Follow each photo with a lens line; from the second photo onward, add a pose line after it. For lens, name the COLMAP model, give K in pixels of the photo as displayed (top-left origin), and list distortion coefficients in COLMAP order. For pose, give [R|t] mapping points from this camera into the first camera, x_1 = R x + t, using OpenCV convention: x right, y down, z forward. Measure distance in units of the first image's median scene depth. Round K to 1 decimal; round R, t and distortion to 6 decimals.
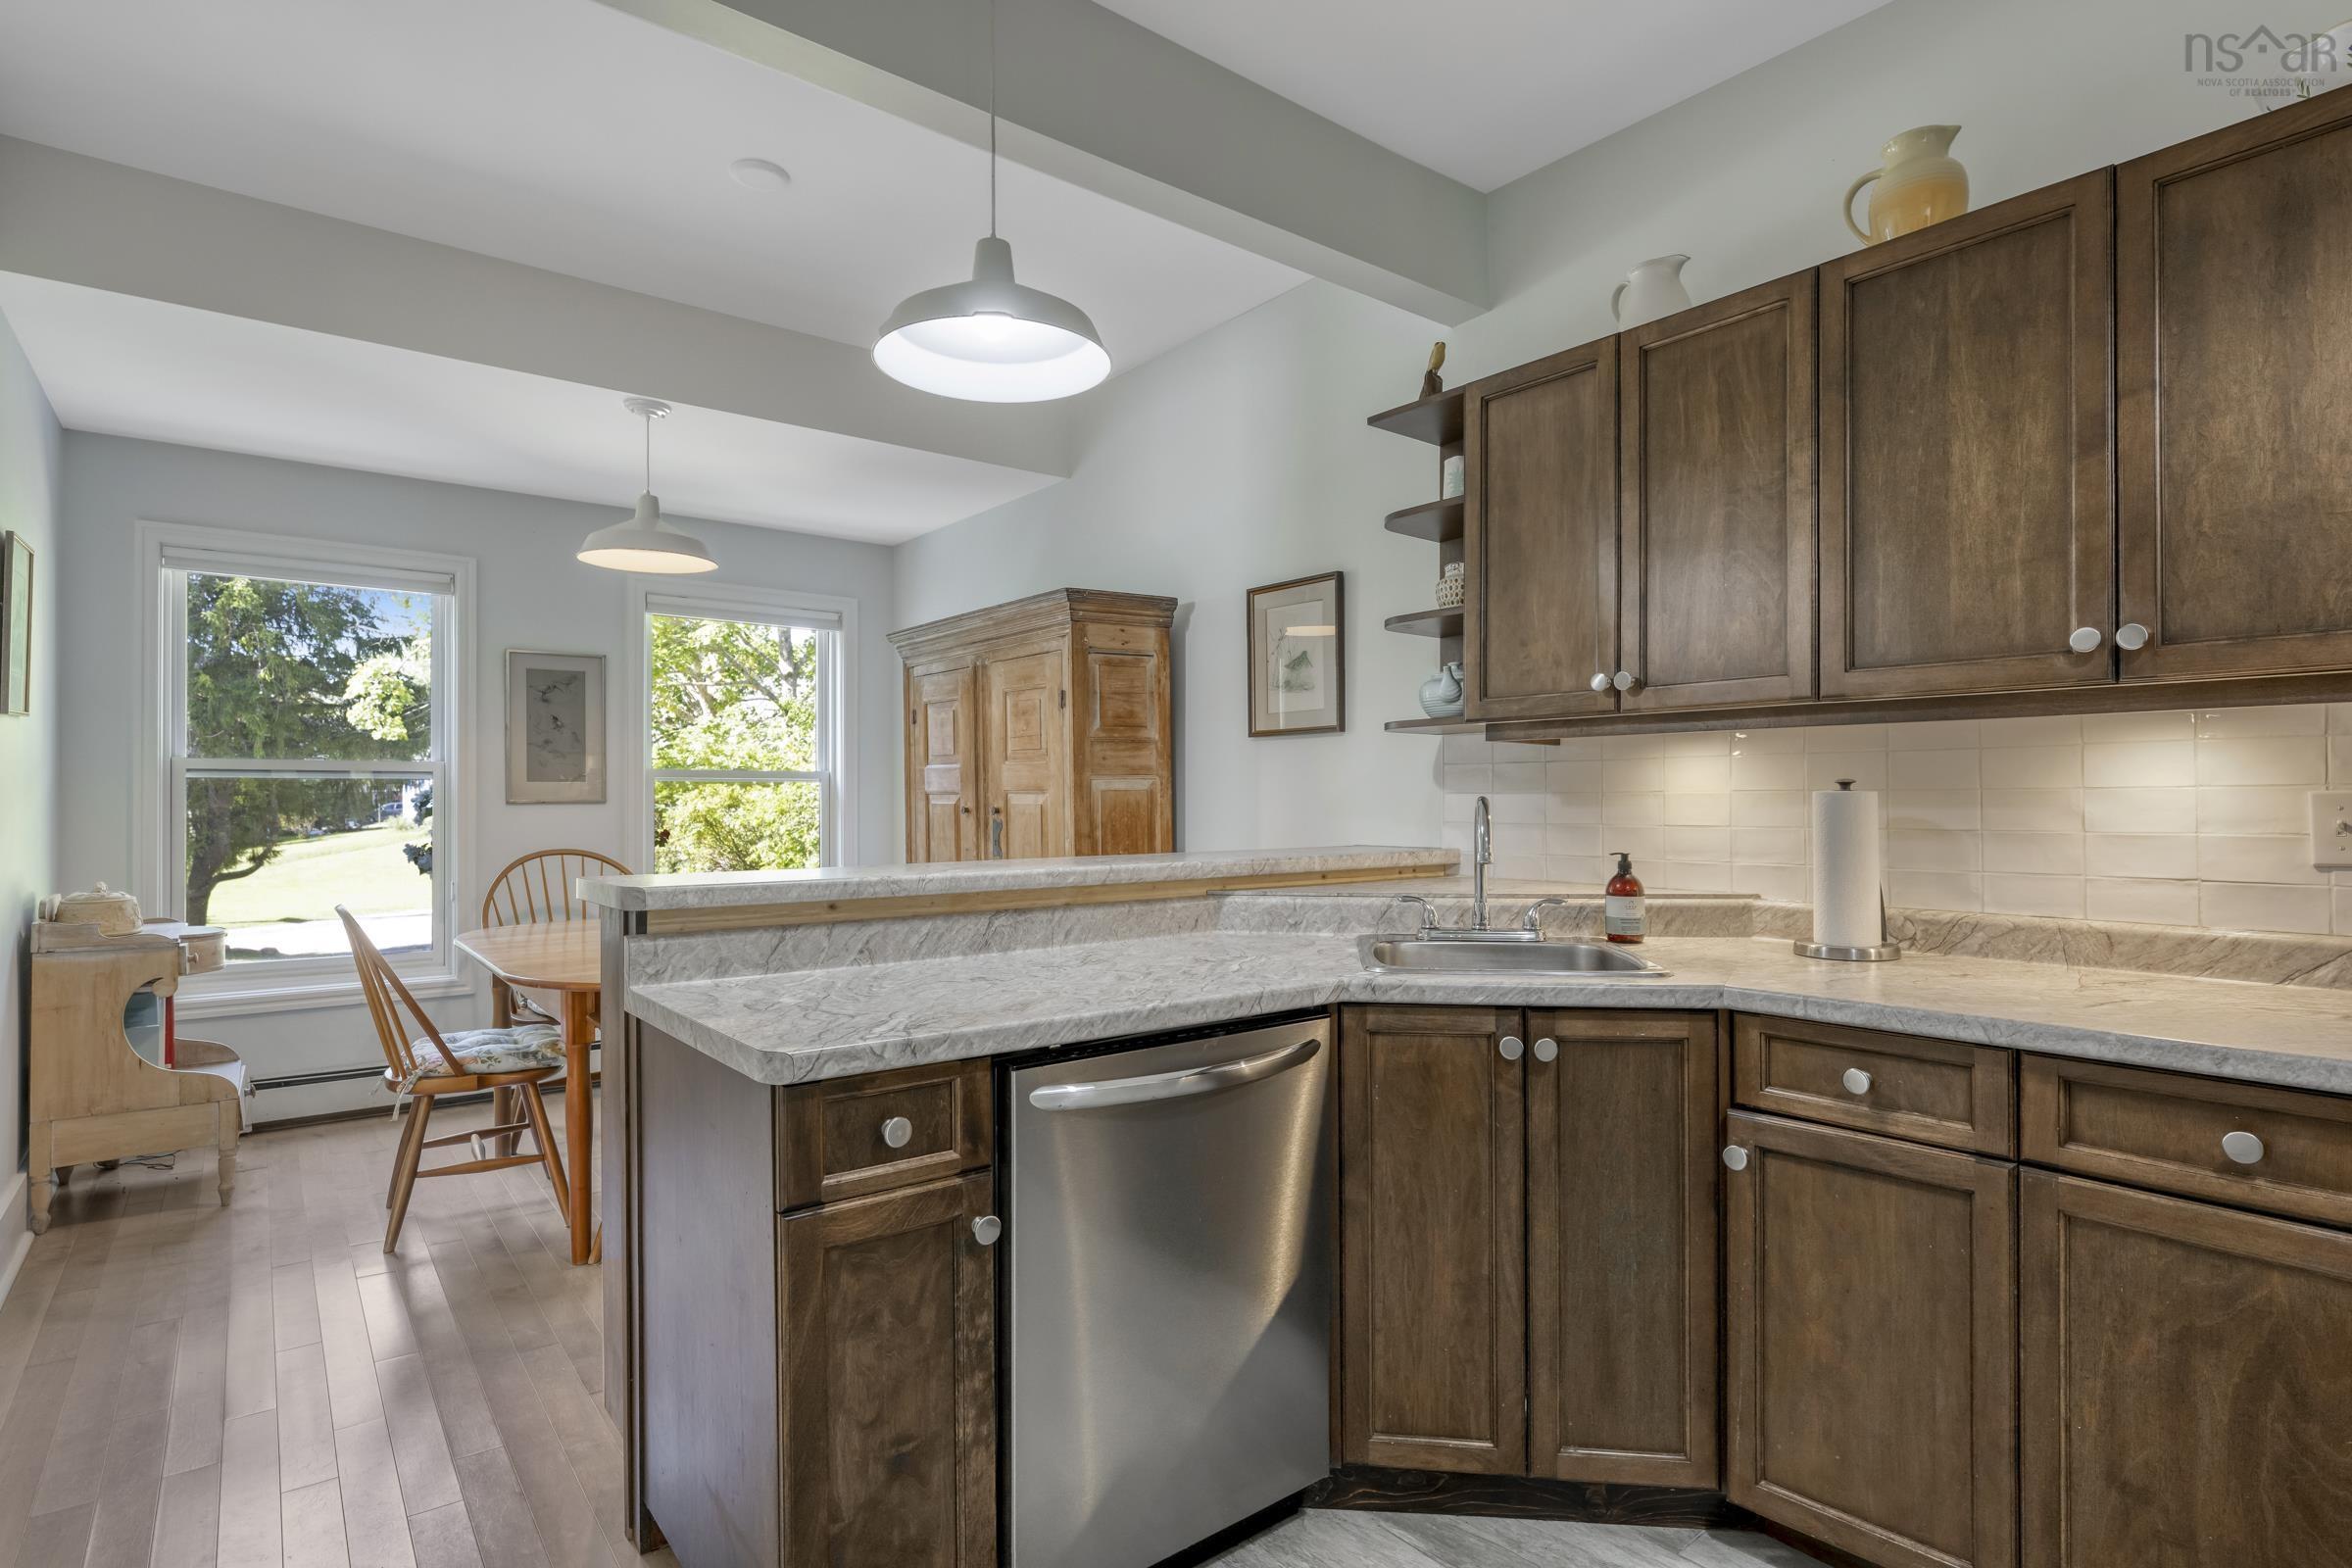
lens RADIAL K [[1216.7, 0, 1193.5], [0, 1216.7, 785.1], [0, 0, 1]] dist [-0.001053, -0.000677]
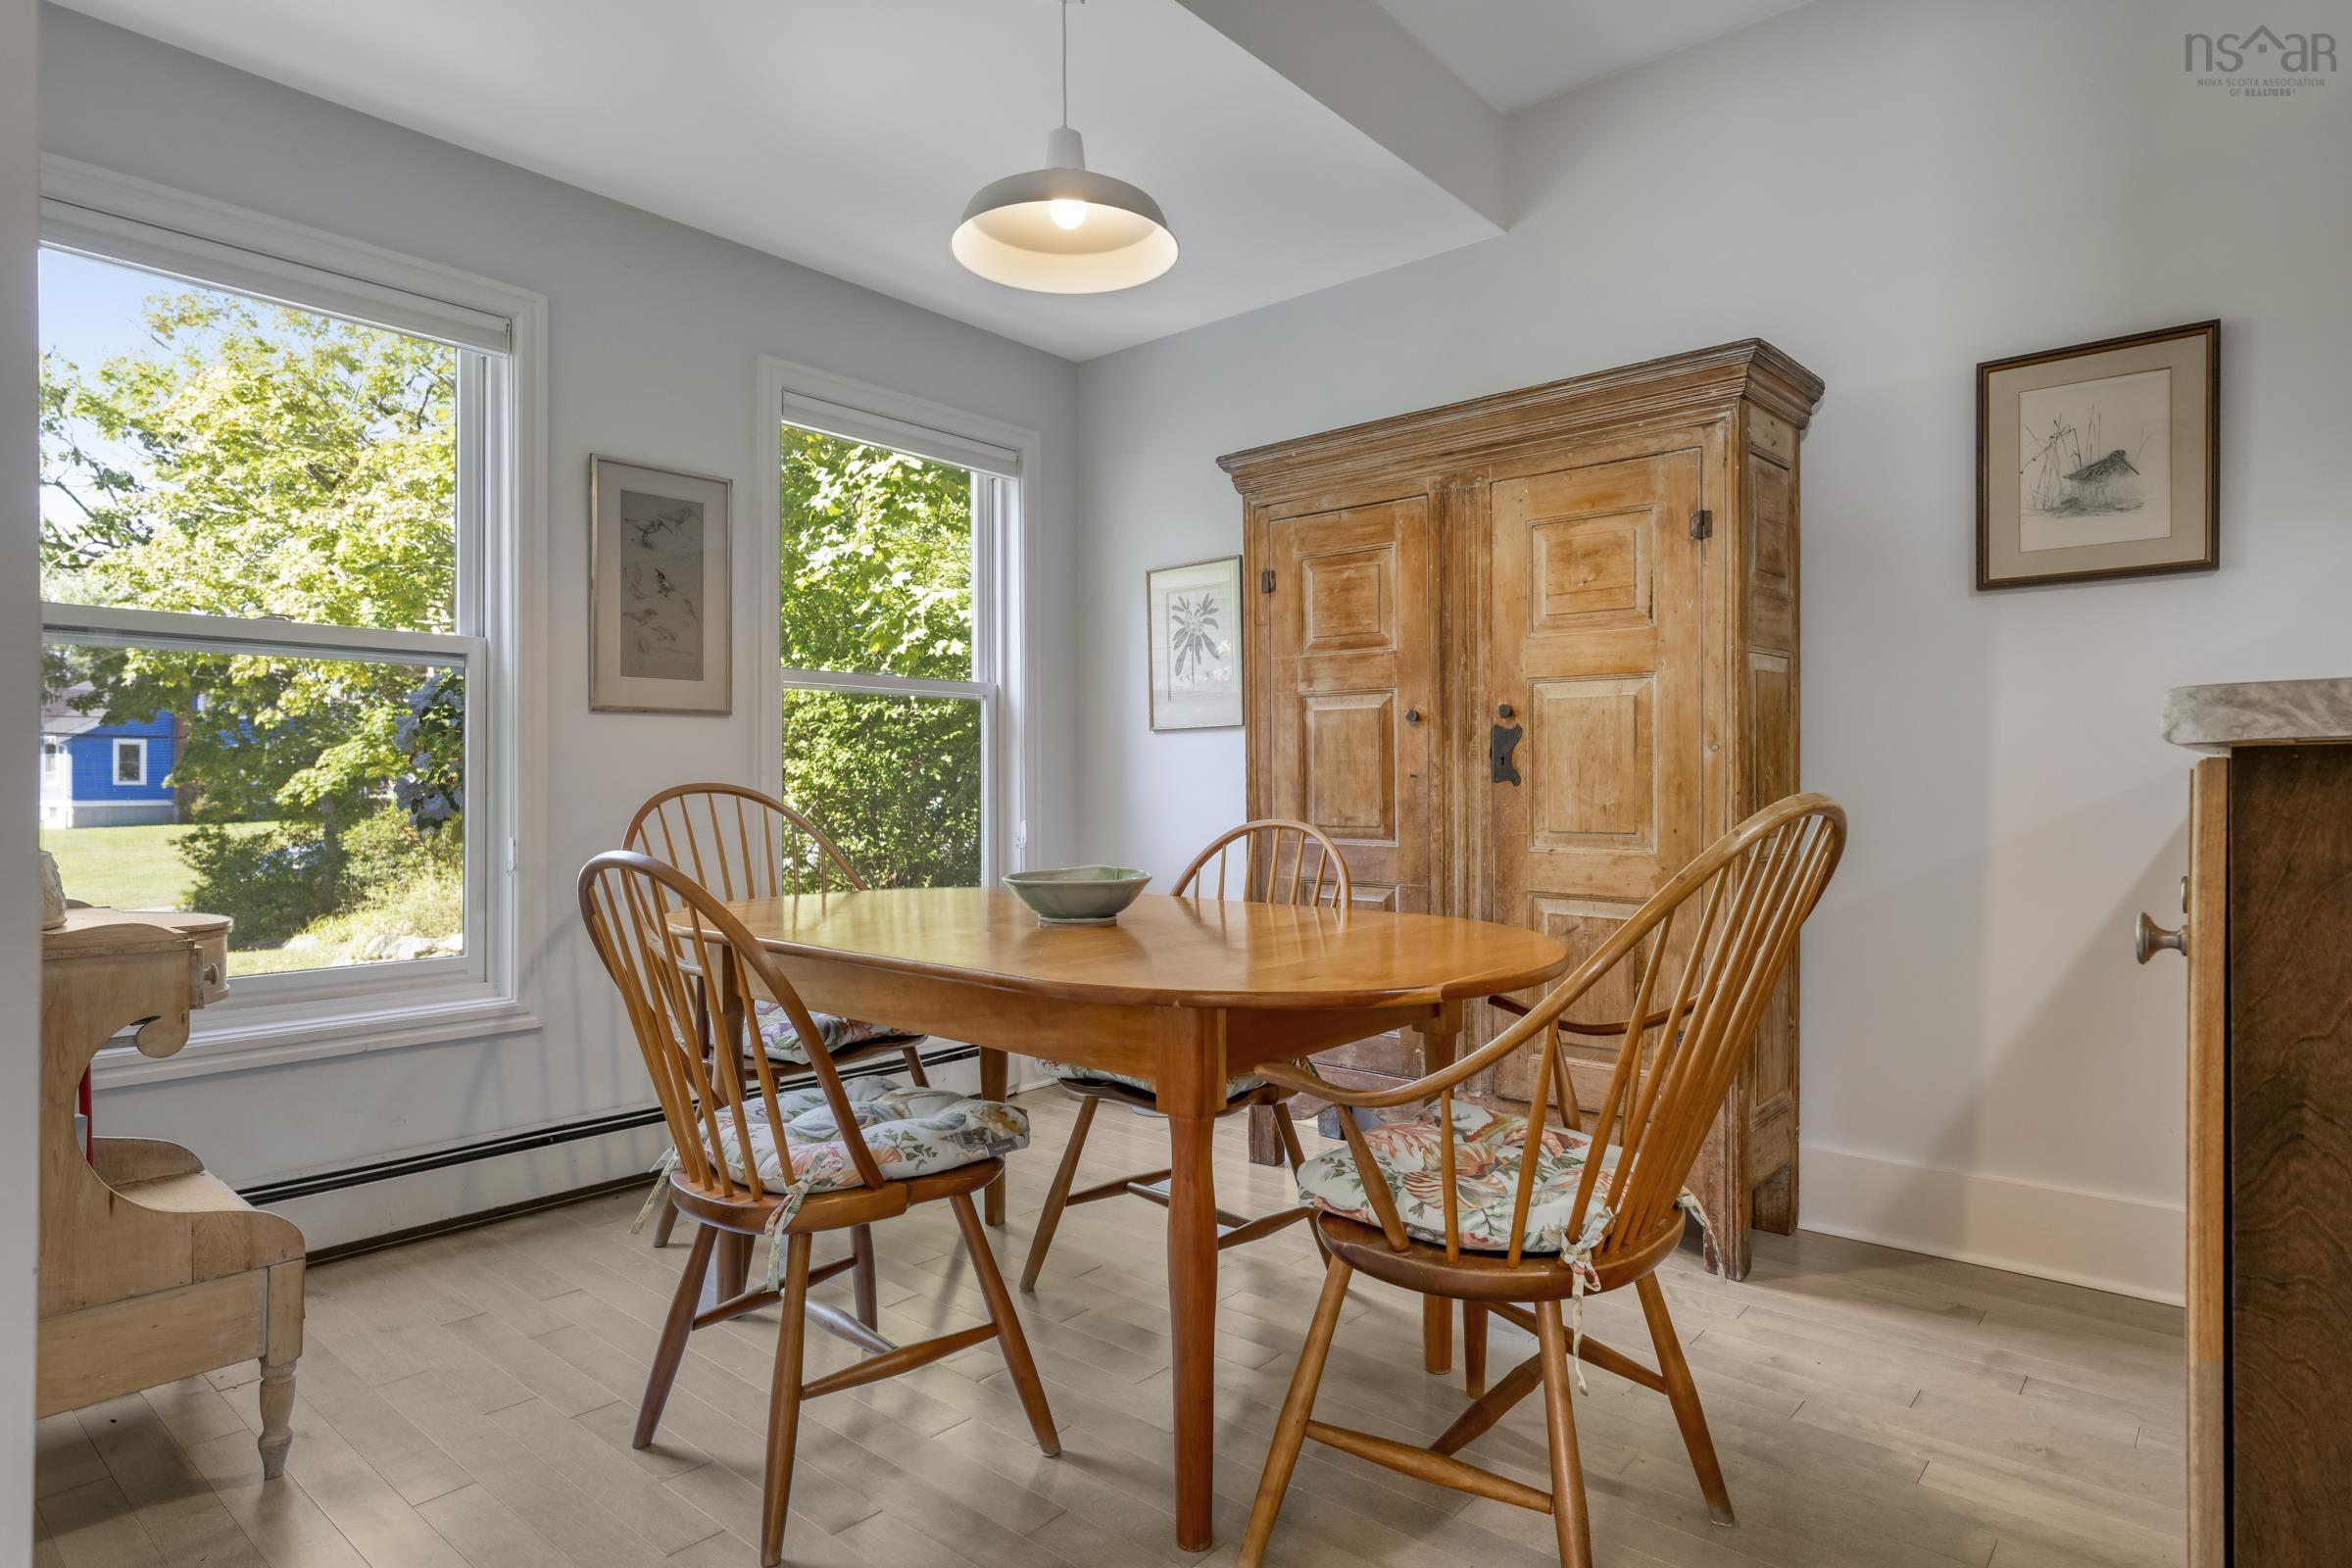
lens RADIAL K [[1292.8, 0, 1165.6], [0, 1292.8, 781.7], [0, 0, 1]] dist [0.004123, 0.000896]
pose [[0.981359, -0.001250, 0.192180, -0.694291], [0.000418, 0.999990, 0.004366, 0.081368], [-0.192184, -0.004205, 0.981350, 0.534526]]
